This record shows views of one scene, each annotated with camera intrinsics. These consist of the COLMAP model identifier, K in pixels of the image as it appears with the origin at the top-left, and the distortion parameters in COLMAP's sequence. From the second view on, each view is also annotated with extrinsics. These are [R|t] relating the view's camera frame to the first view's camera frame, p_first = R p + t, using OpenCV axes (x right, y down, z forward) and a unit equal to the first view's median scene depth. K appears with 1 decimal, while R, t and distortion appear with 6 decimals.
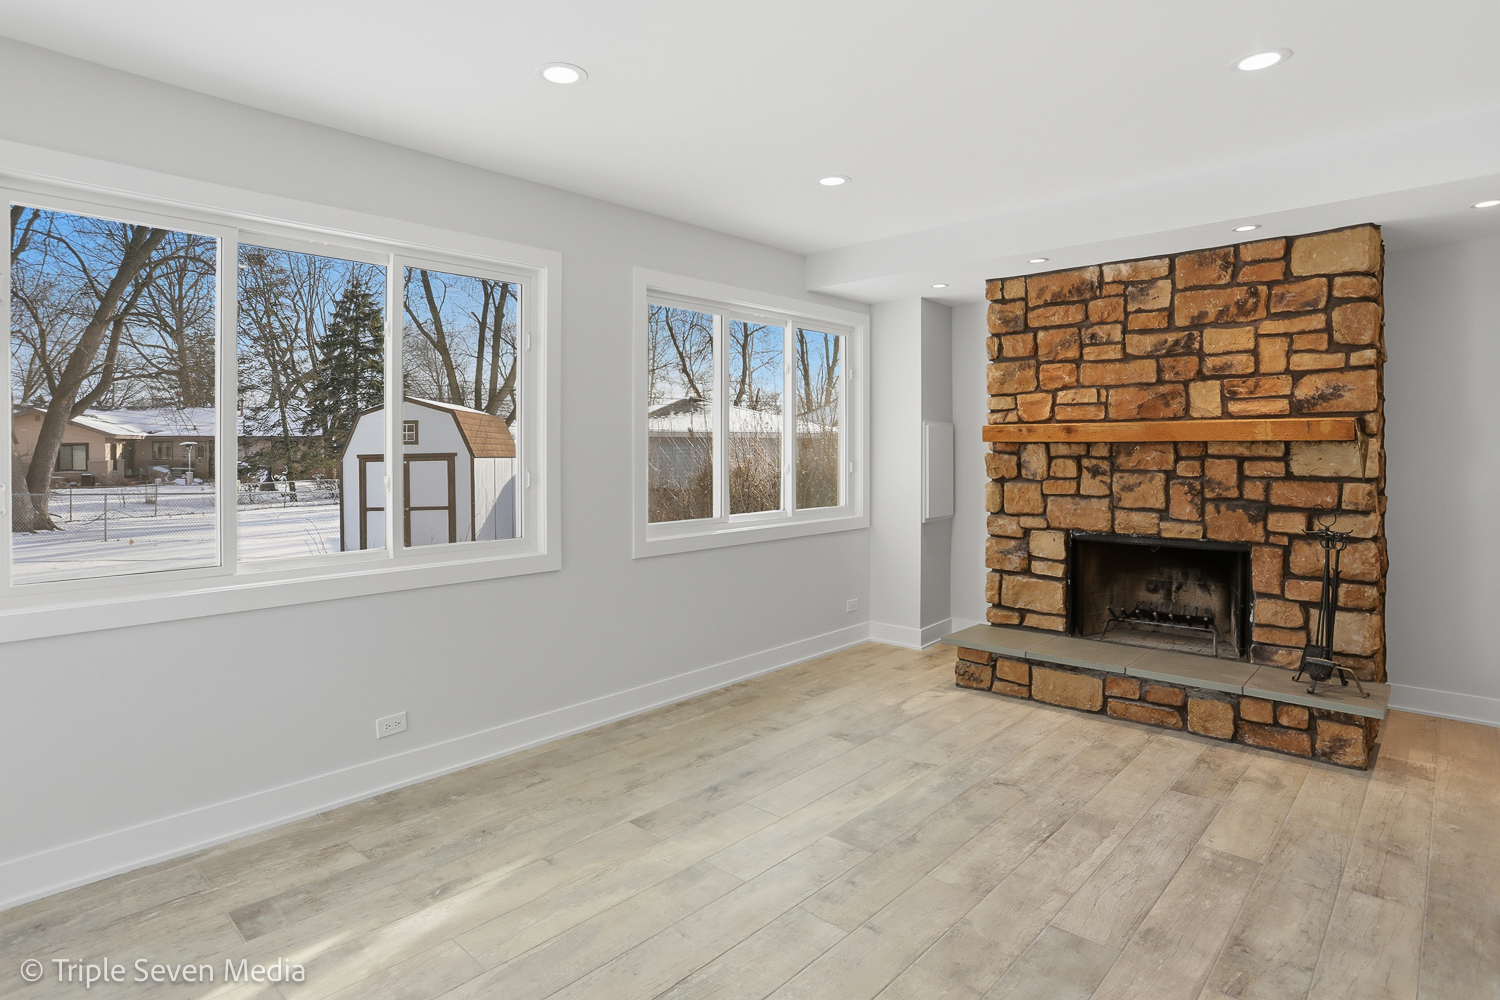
lens RADIAL K [[802.9, 0, 747.1], [0, 802.9, 471.6], [0, 0, 1]] dist [-0.075103, 0.035968]
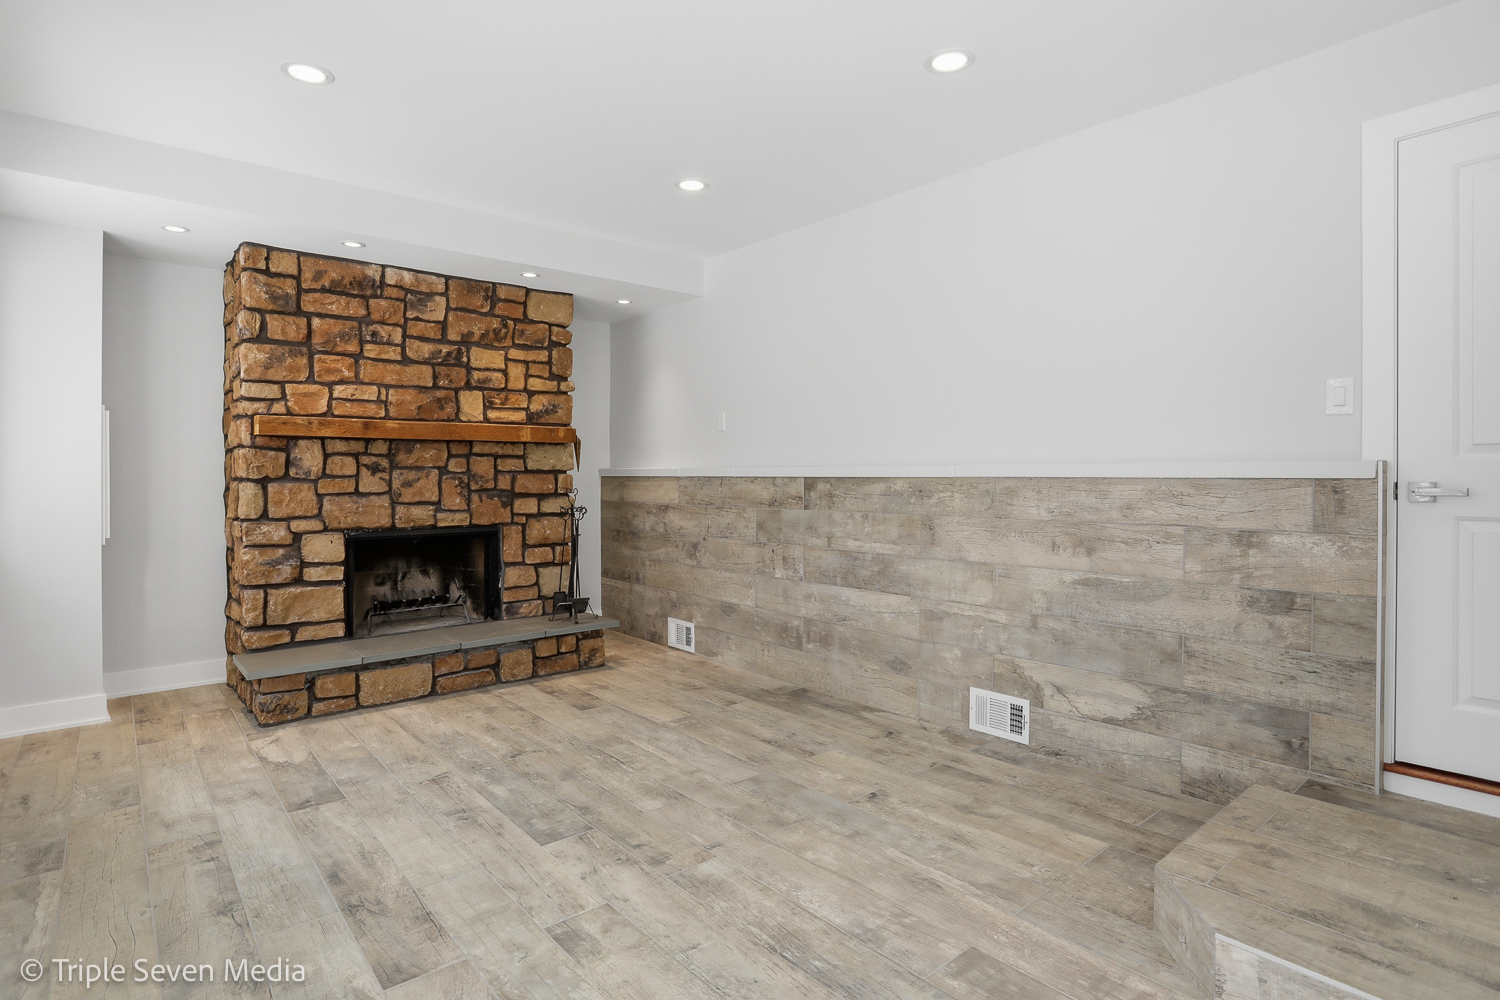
lens RADIAL K [[760.1, 0, 750.0], [0, 760.1, 500.0], [0, 0, 1]] dist [-0.031540, 0.001441]
pose [[0.116178, -0.032023, 0.992712, -0.498616], [0.031967, 0.999083, 0.028487, 0.029936], [-0.992714, 0.028424, 0.117095, 0.447815]]
